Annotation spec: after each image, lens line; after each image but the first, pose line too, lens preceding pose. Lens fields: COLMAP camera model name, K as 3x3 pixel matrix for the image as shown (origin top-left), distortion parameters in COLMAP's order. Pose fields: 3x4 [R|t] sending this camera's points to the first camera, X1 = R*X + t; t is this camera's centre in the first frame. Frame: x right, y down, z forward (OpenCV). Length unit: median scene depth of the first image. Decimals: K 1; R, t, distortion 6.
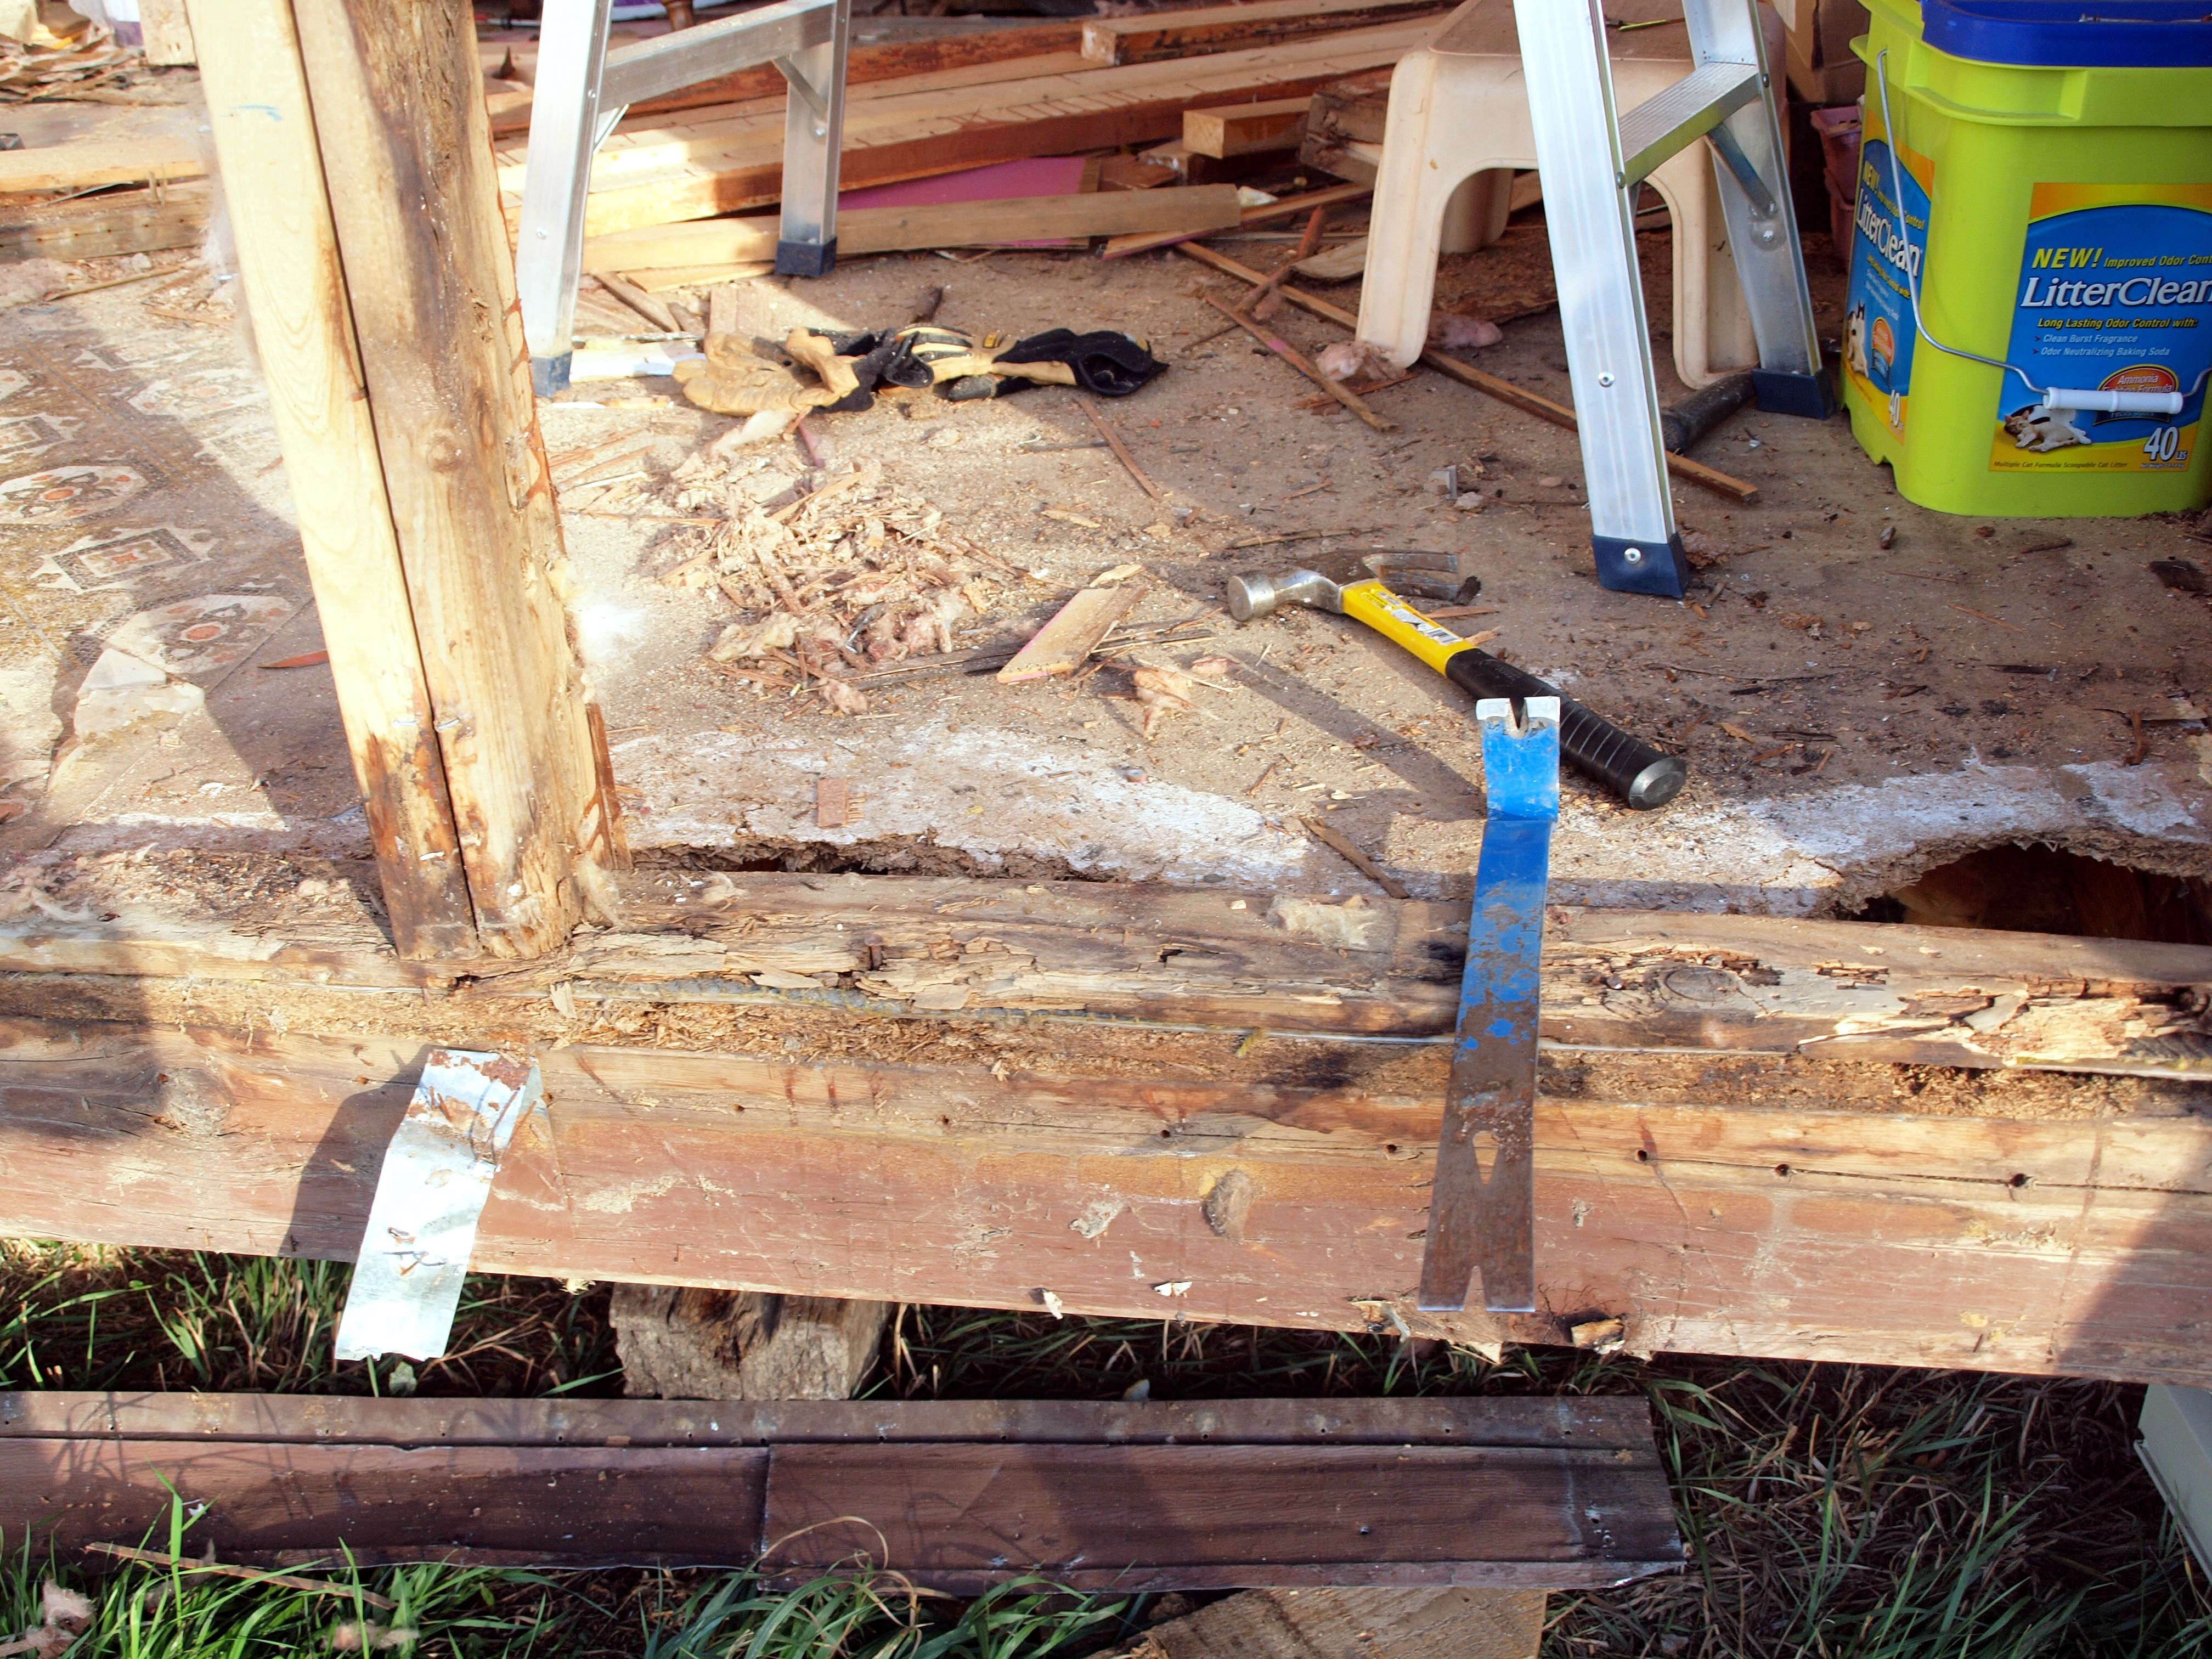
lens RADIAL K [[2324.1, 0, 1106.0], [0, 2324.1, 829.5], [0, 0, 1]] dist [-0.074310, 0.021735]
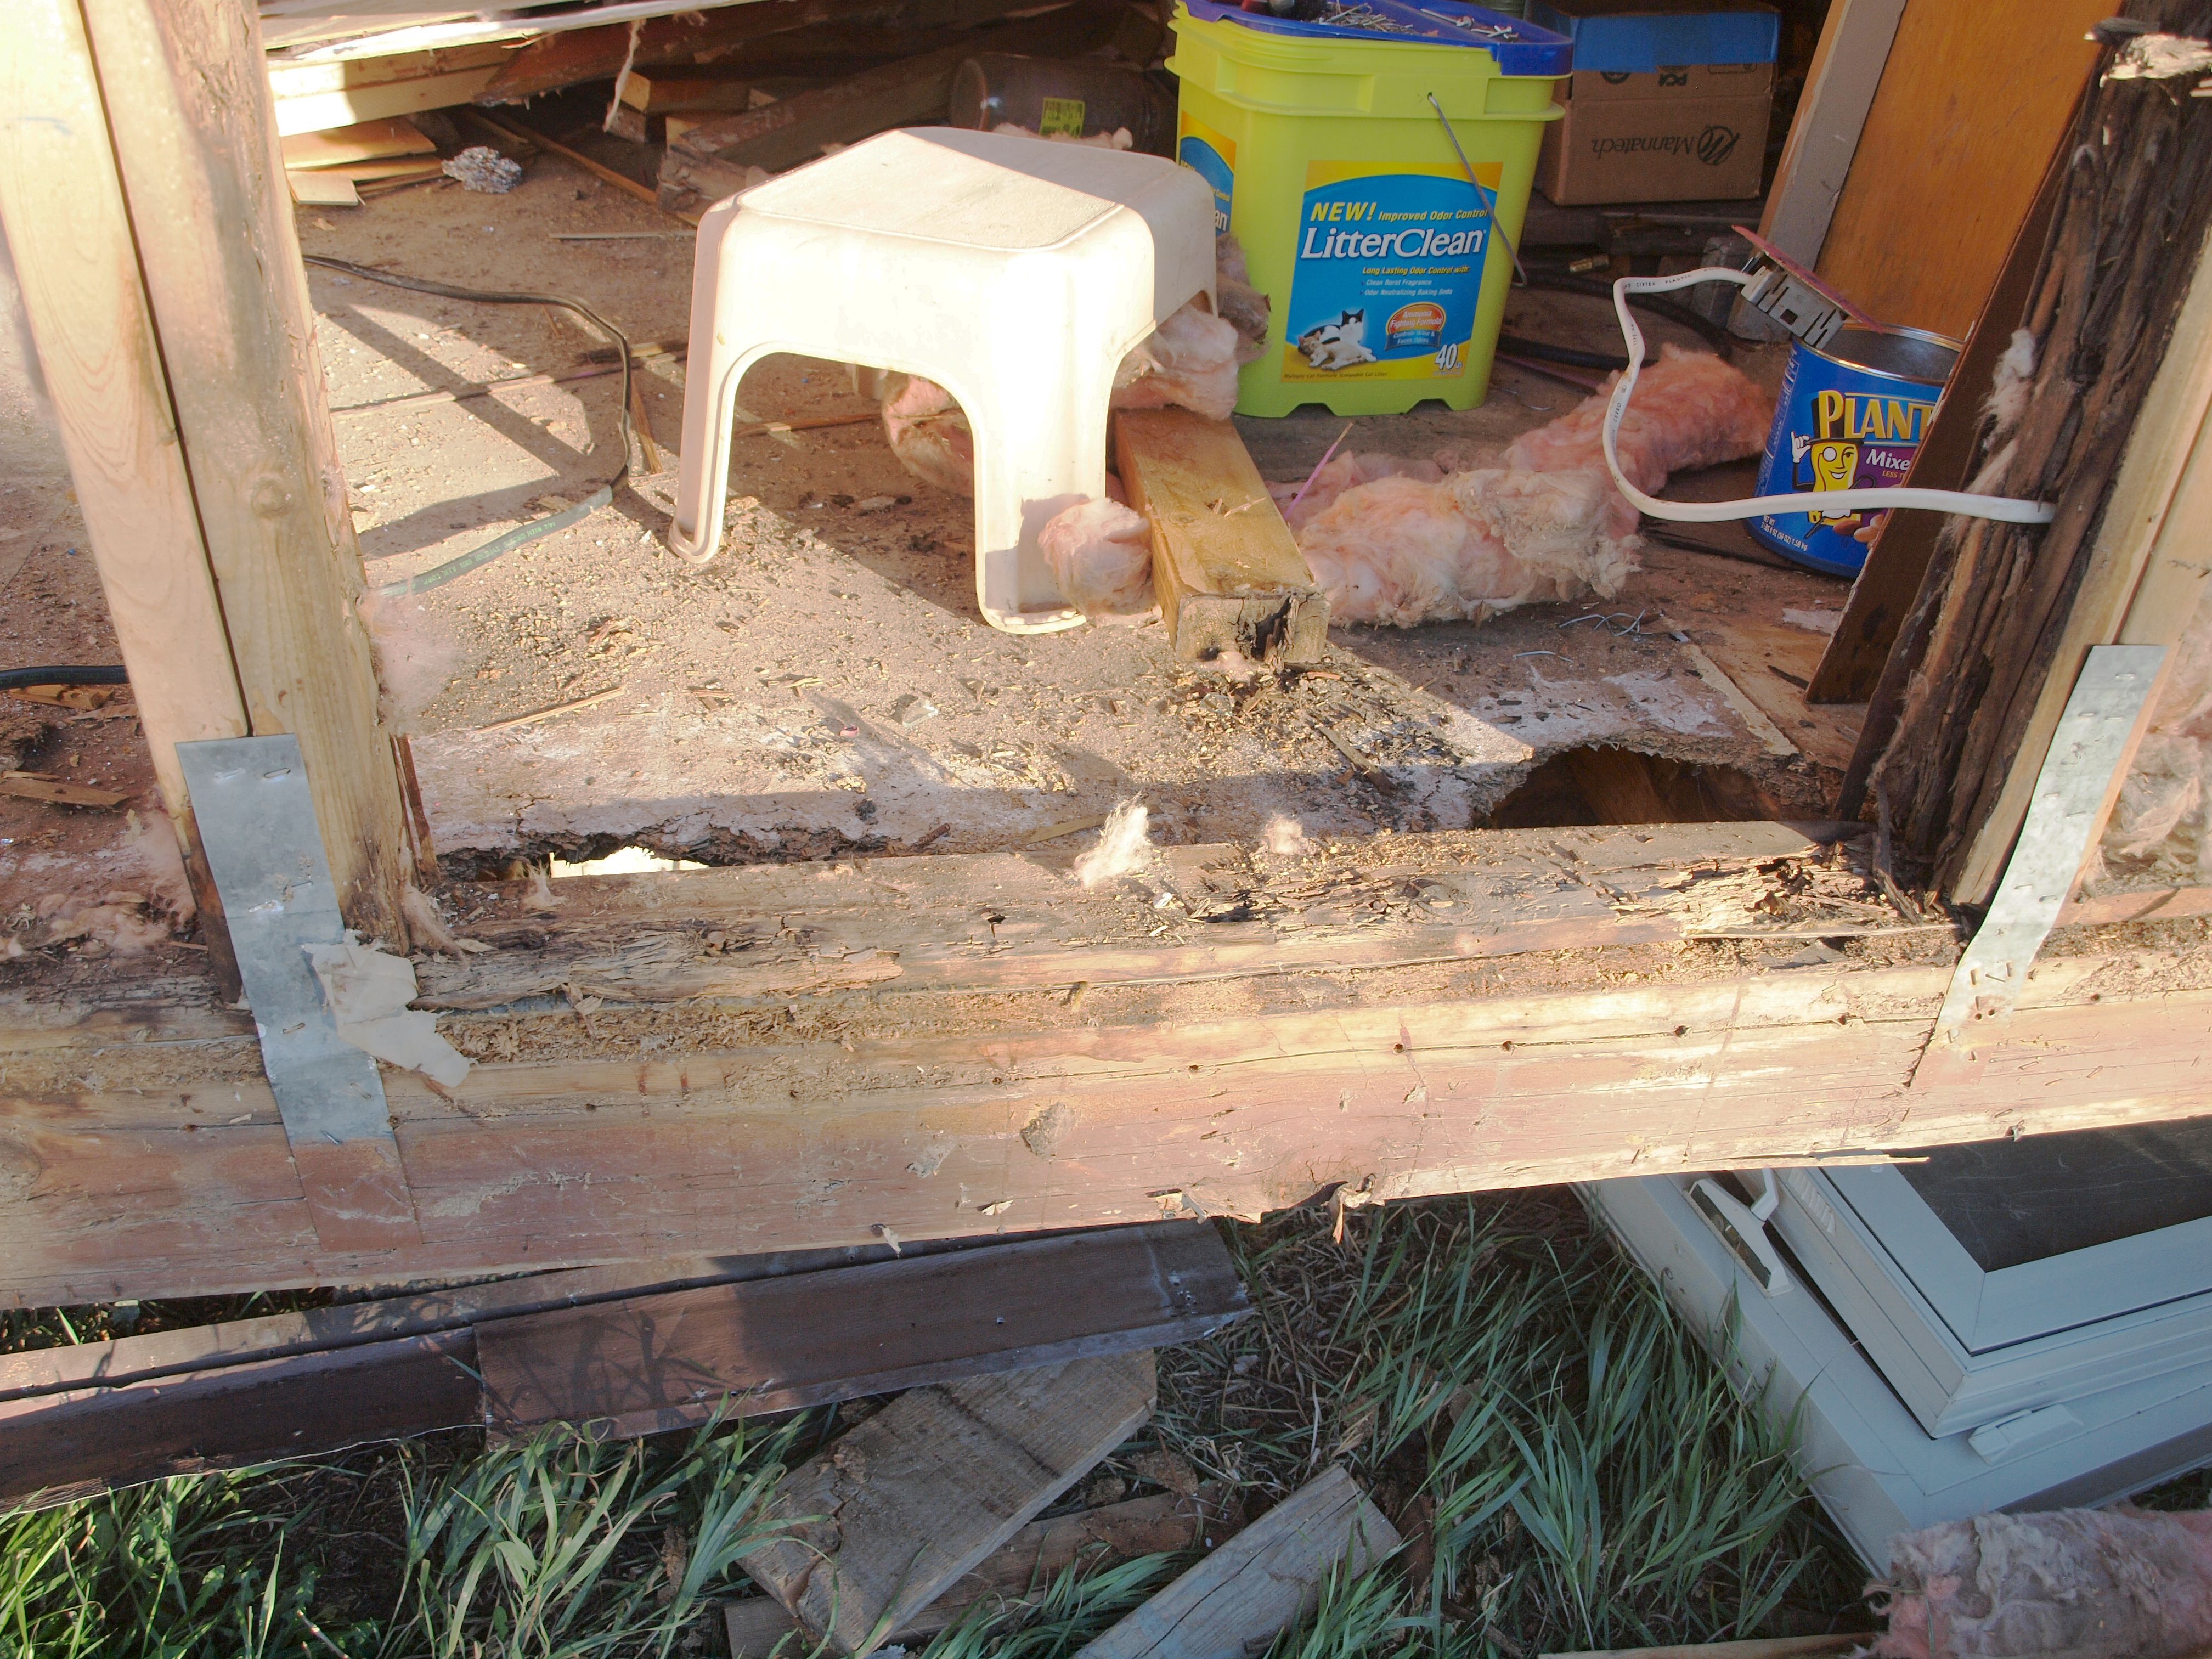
lens RADIAL K [[1785.0, 0, 1106.0], [0, 1785.0, 829.5], [0, 0, 1]] dist [-0.079919, 0.041286]
pose [[0.949441, -0.093641, 0.299656, -0.166918], [0.070308, 0.993659, 0.087746, -0.058695], [-0.305972, -0.062242, 0.950004, 0.178090]]
